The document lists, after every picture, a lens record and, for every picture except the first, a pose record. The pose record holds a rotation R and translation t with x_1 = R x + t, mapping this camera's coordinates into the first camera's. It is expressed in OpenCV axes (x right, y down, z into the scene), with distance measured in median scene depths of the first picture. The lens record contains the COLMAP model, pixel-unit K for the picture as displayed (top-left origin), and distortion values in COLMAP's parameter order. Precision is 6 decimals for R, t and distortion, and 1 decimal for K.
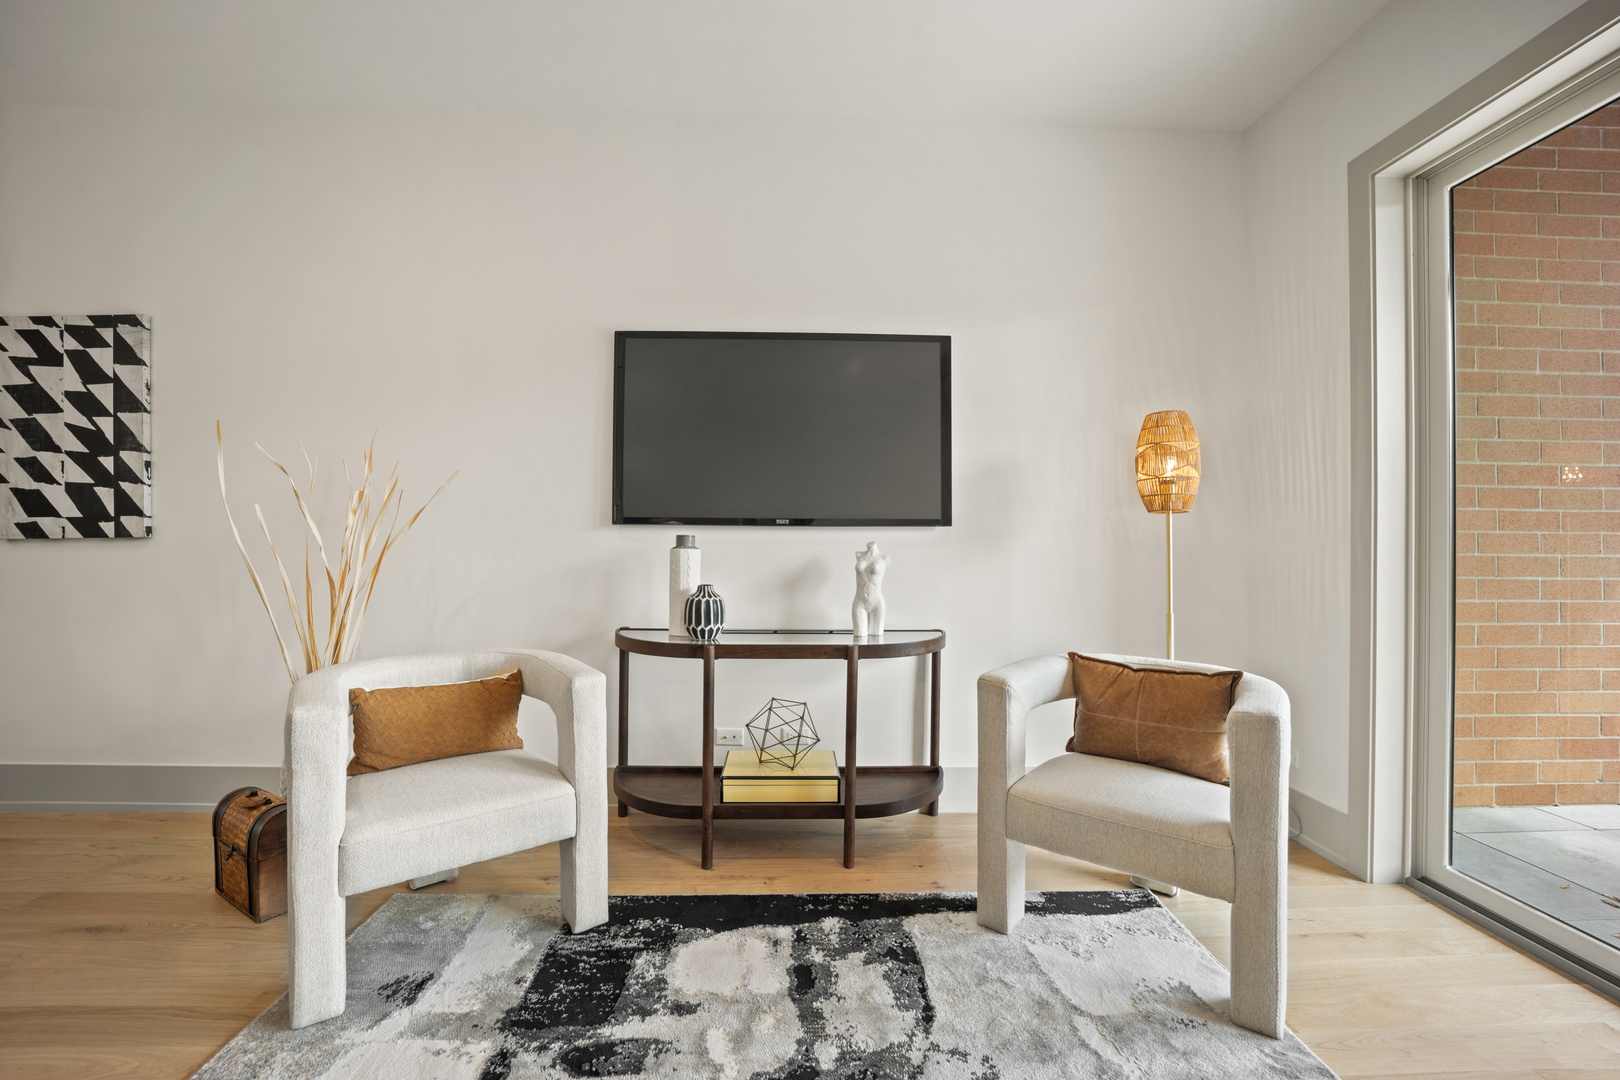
lens RADIAL K [[661.4, 0, 814.0], [0, 661.4, 538.6], [0, 0, 1]] dist [-0.024781, 0.002240]
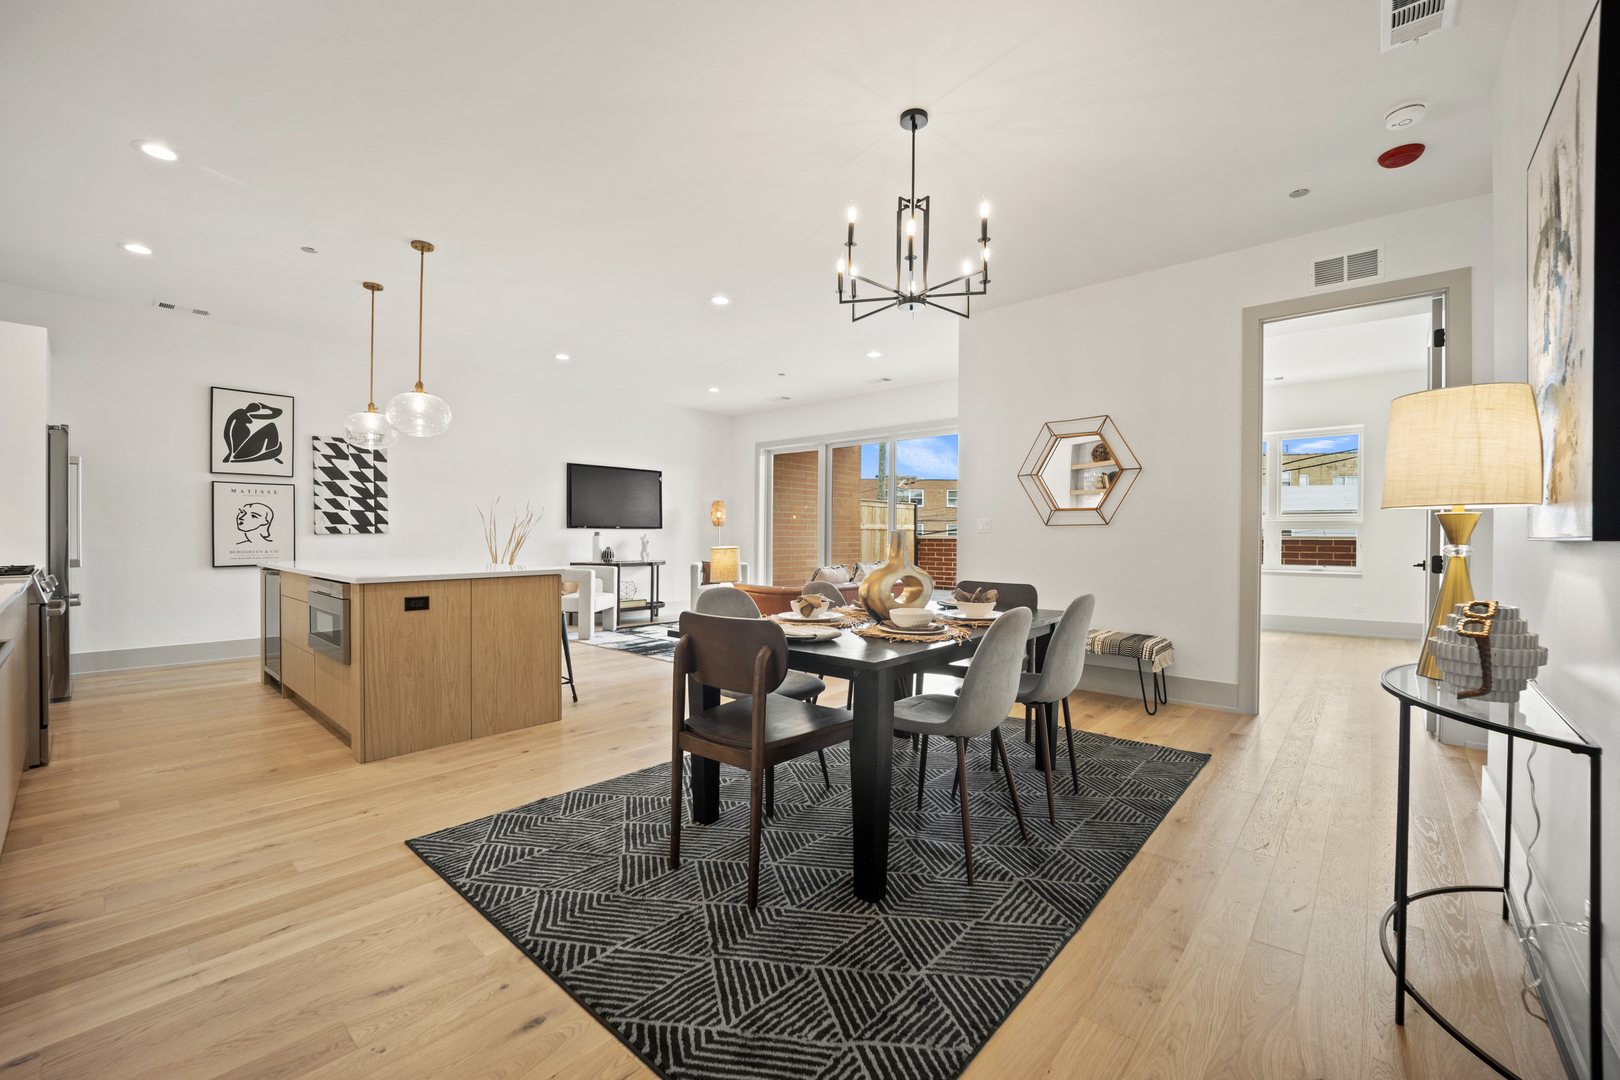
lens RADIAL K [[661.4, 0, 808.4], [0, 661.4, 537.0], [0, 0, 1]] dist [-0.024781, 0.002240]
pose [[0.684115, -0.006594, 0.729344, -1.778074], [-0.003440, 0.999919, 0.012267, -0.022556], [-0.729366, -0.010901, 0.684037, -1.883258]]
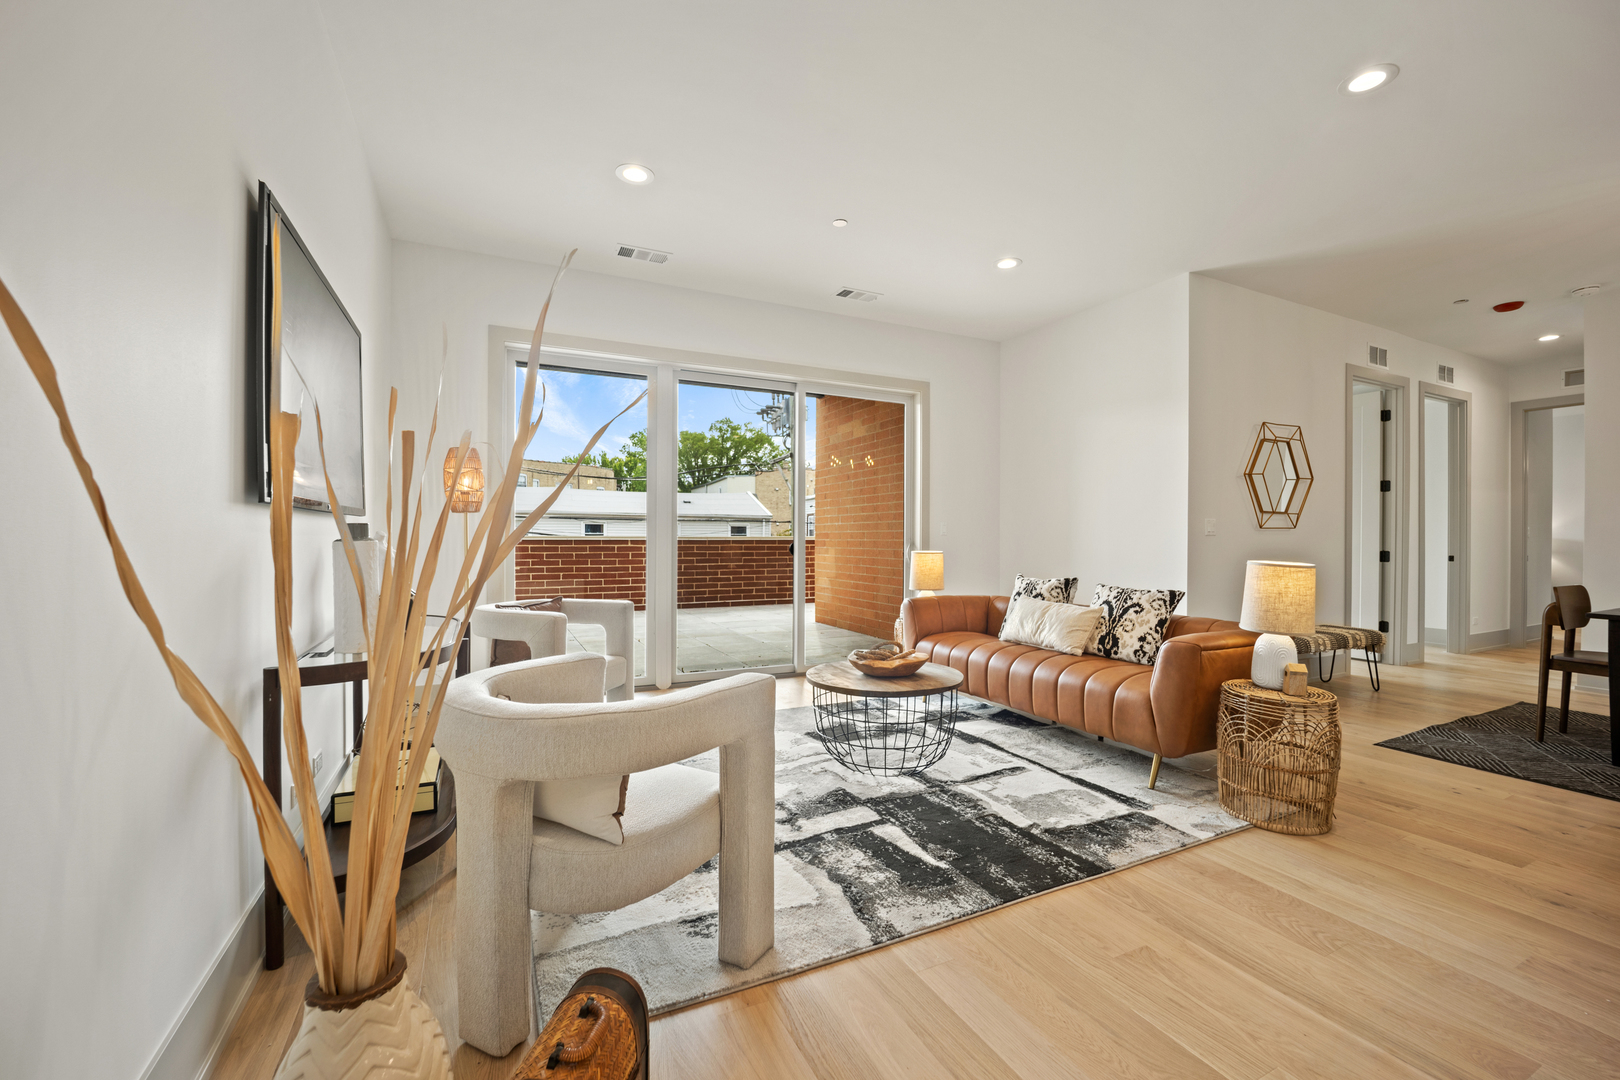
lens RADIAL K [[661.4, 0, 804.0], [0, 661.4, 540.9], [0, 0, 1]] dist [-0.024781, 0.002240]
pose [[-0.406701, -0.013691, 0.913459, -1.085036], [-0.012772, 0.999875, 0.009299, 0.001152], [-0.913472, -0.007885, -0.406825, 0.812775]]
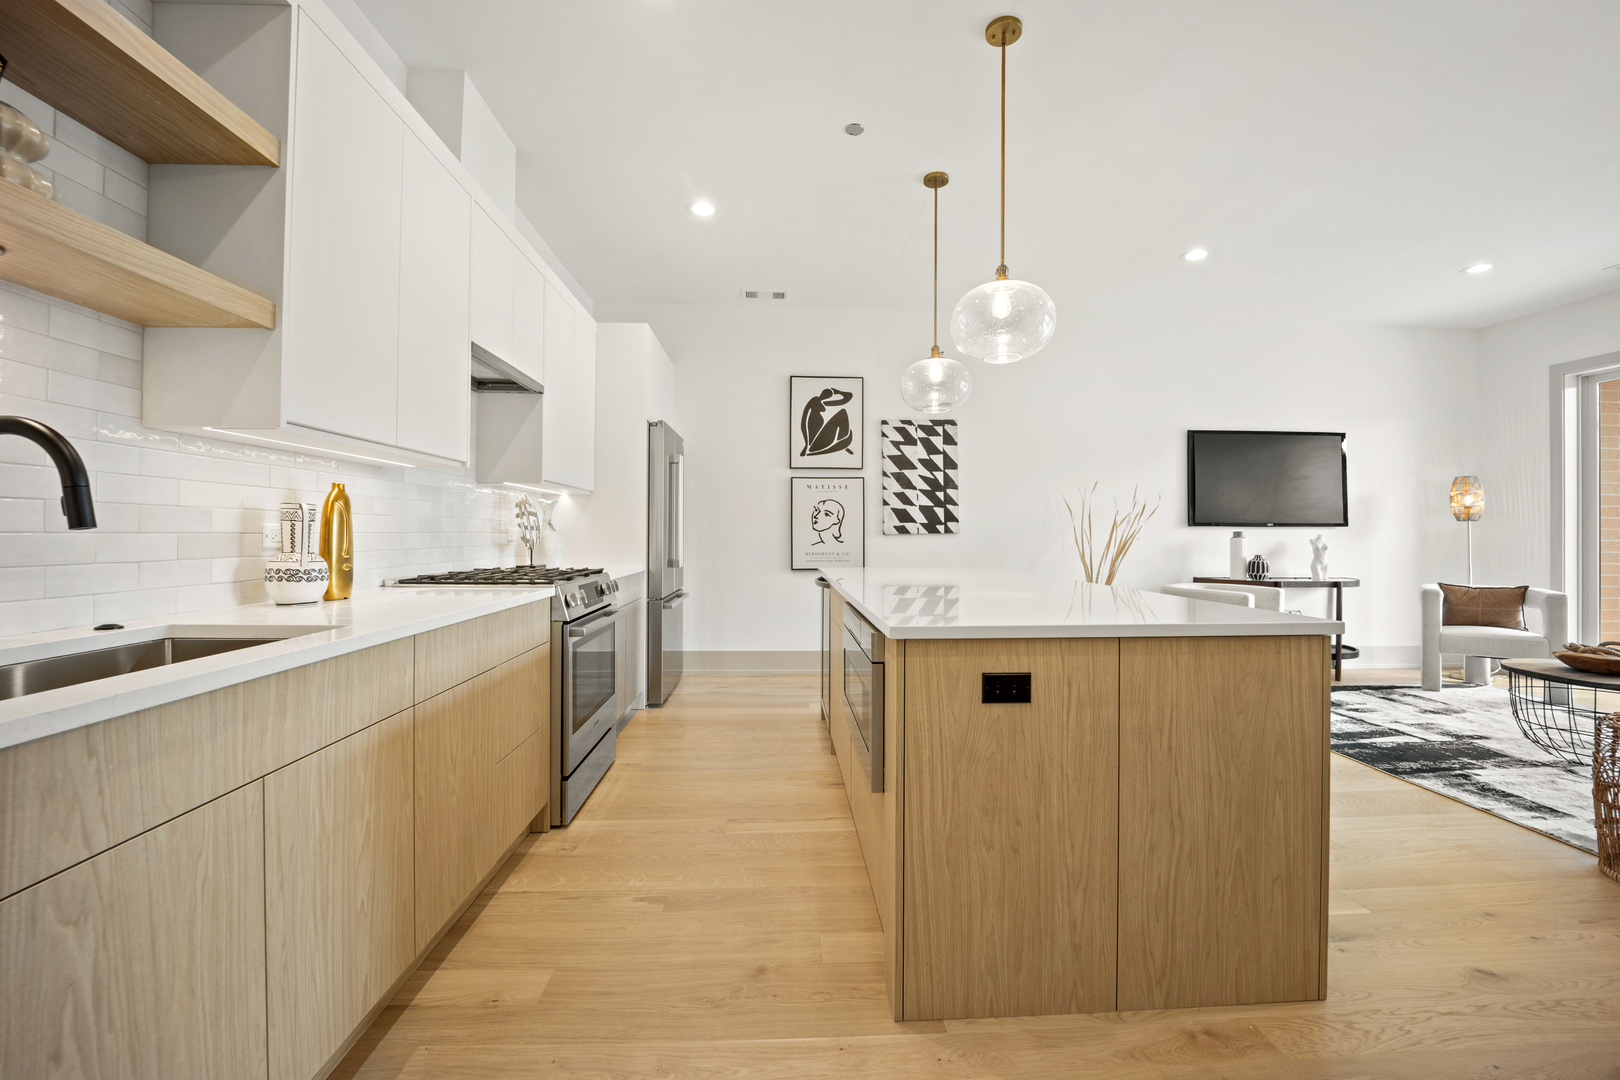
lens RADIAL K [[661.4, 0, 810.4], [0, 661.4, 528.2], [0, 0, 1]] dist [-0.024781, 0.002240]
pose [[0.999771, -0.001543, 0.021346, -1.549732], [0.001594, 0.999996, -0.002403, -0.012731], [-0.021342, 0.002436, 0.999769, -1.016072]]
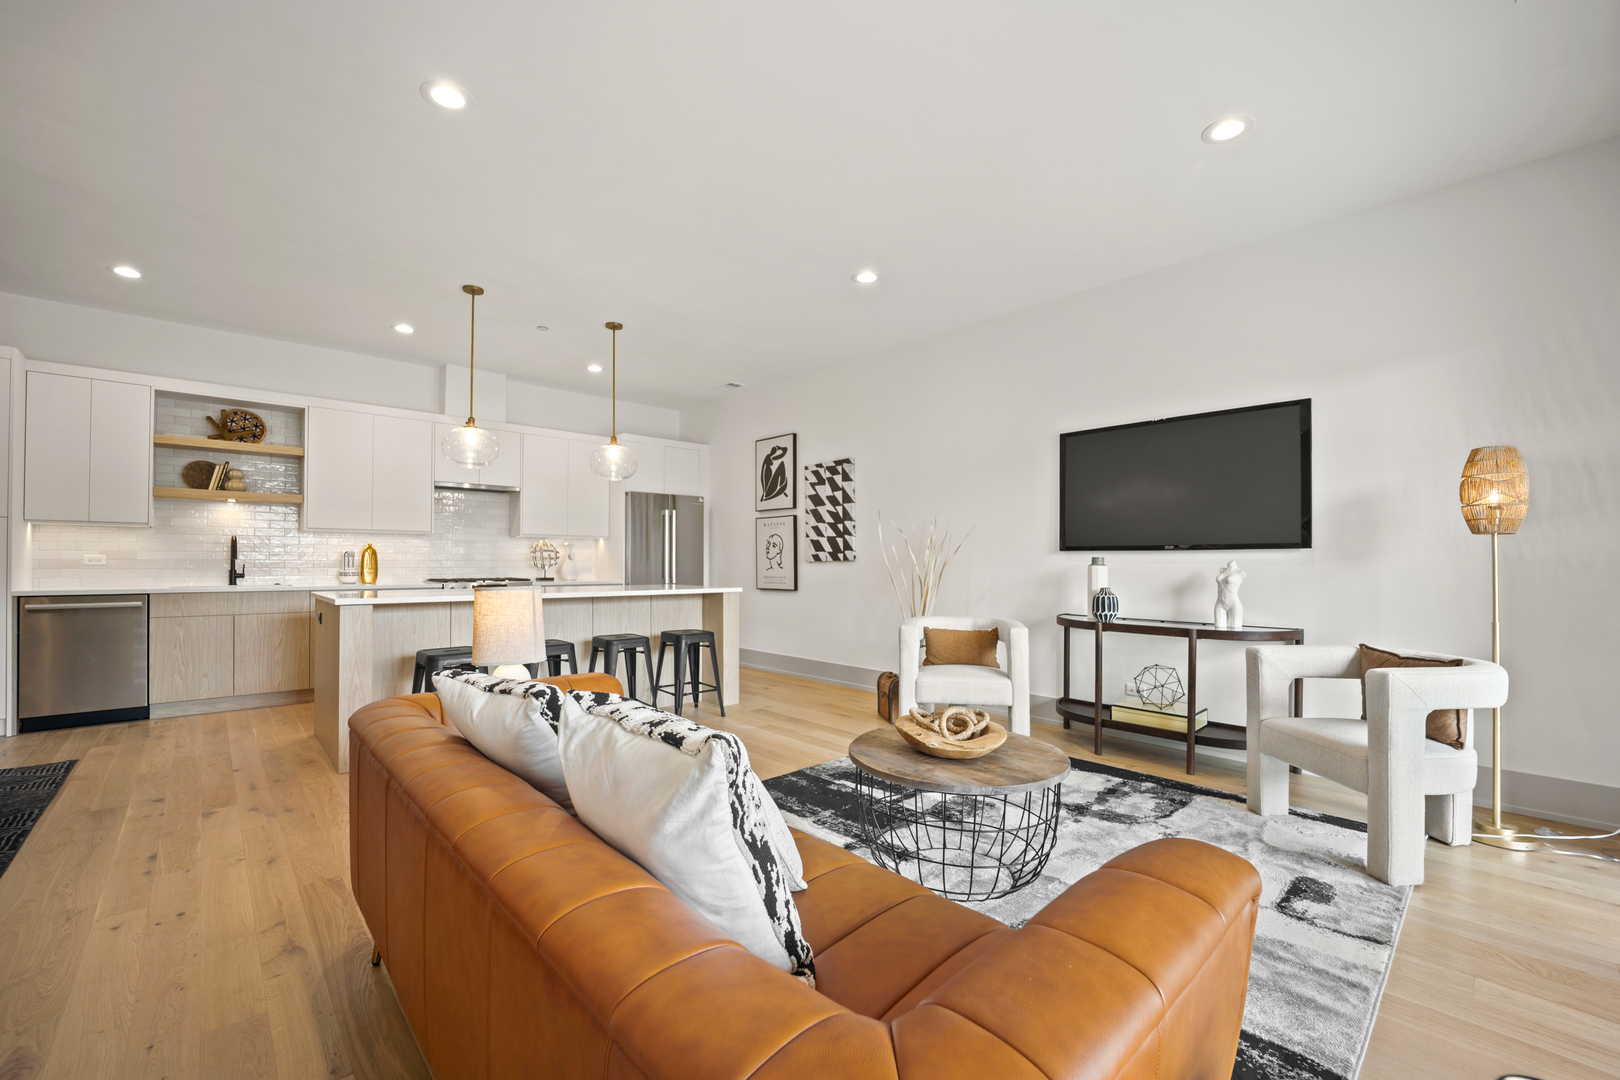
lens RADIAL K [[661.4, 0, 804.7], [0, 661.4, 555.3], [0, 0, 1]] dist [-0.024781, 0.002240]
pose [[0.654807, -0.010763, -0.755719, 0.540783], [0.005350, 0.999940, -0.009605, 0.001320], [0.755777, 0.002247, 0.654825, -0.584266]]
